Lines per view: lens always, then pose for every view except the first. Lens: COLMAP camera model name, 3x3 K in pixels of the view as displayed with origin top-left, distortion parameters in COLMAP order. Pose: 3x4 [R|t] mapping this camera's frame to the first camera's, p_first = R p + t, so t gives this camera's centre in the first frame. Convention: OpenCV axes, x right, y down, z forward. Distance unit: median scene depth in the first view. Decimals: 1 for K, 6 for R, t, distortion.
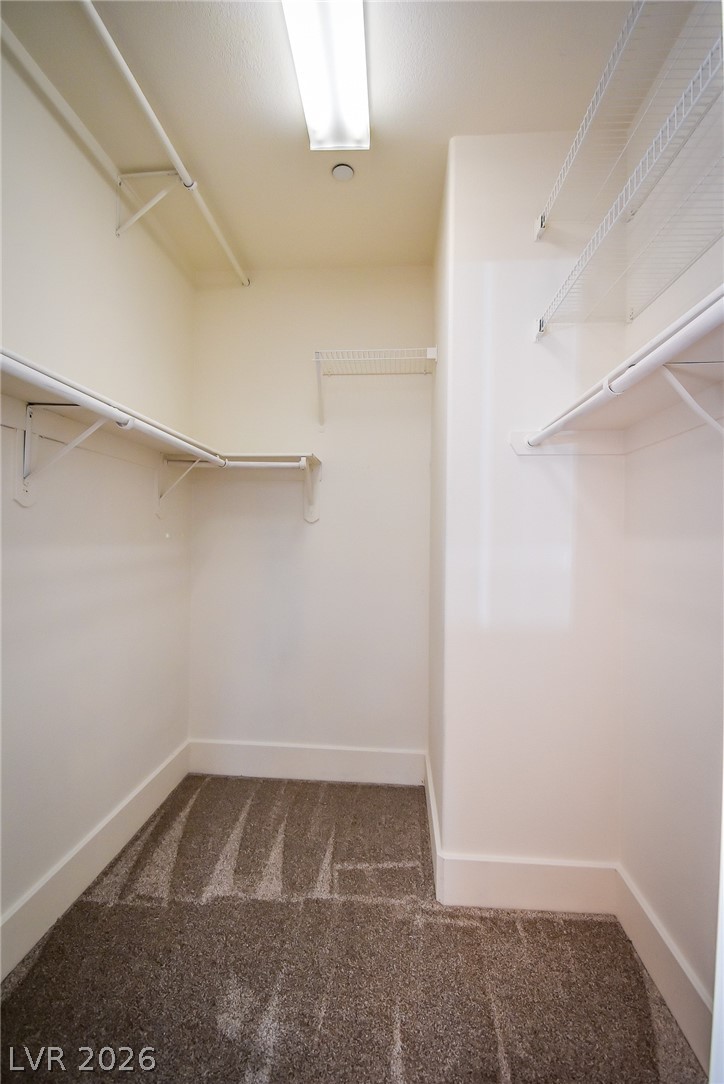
lens RADIAL K [[473.5, 0, 364.5], [0, 473.5, 538.6], [0, 0, 1]] dist [0.030876, -0.027697]
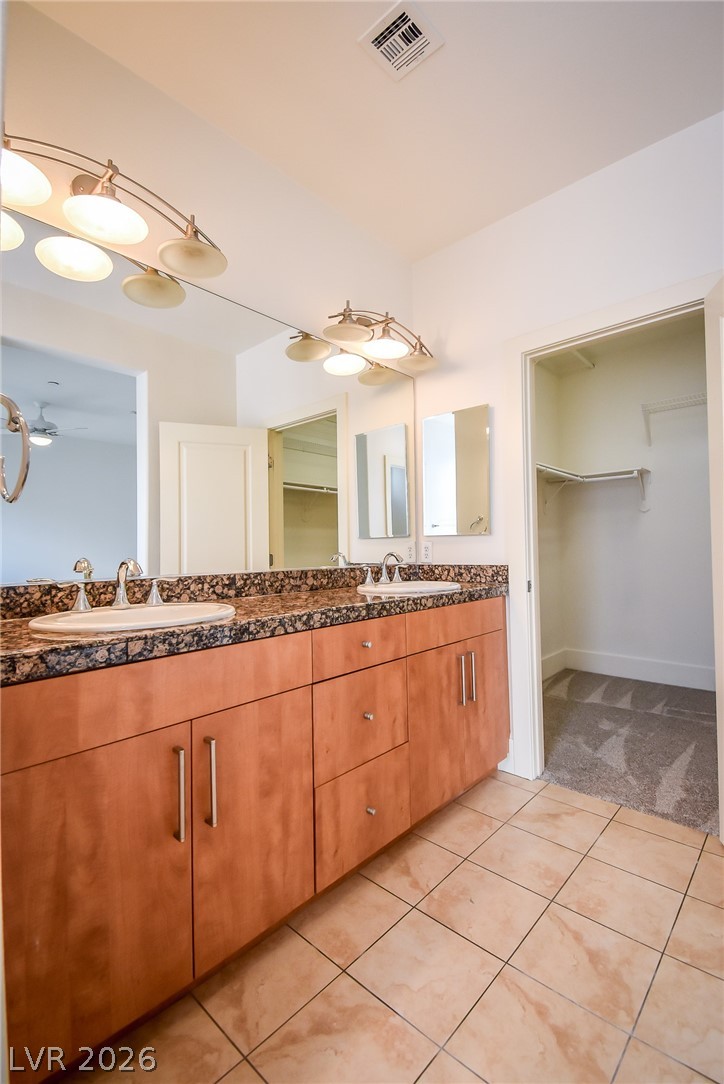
lens RADIAL K [[473.5, 0, 364.5], [0, 473.5, 538.6], [0, 0, 1]] dist [0.030876, -0.027697]
pose [[0.779384, -0.040648, -0.625226, 0.167840], [0.027588, 0.999152, -0.030568, 0.088037], [0.625939, 0.006576, 0.779845, -0.888717]]
